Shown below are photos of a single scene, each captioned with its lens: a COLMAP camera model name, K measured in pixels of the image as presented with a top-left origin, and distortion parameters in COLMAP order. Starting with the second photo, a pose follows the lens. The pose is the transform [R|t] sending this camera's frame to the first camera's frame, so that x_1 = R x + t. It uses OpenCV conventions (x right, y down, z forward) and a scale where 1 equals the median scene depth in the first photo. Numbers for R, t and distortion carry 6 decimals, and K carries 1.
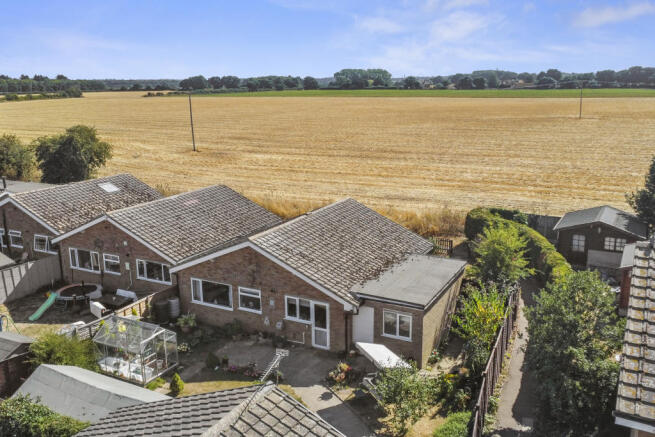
lens RADIAL K [[568.5, 0, 328.4], [0, 568.5, 220.2], [0, 0, 1]] dist [0.002623, 0.021459]
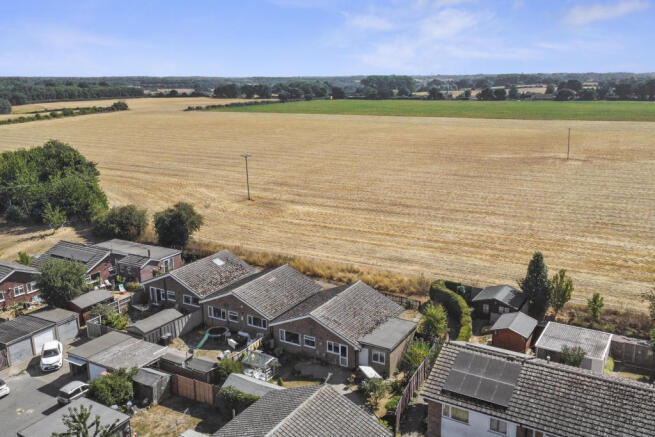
lens RADIAL K [[568.5, 0, 327.3], [0, 568.5, 216.7], [0, 0, 1]] dist [0.002623, 0.021459]
pose [[0.998801, 0.007360, -0.048403, 0.022042], [-0.007232, 0.999970, 0.002804, -0.310401], [0.048422, -0.002451, 0.998824, -1.027239]]
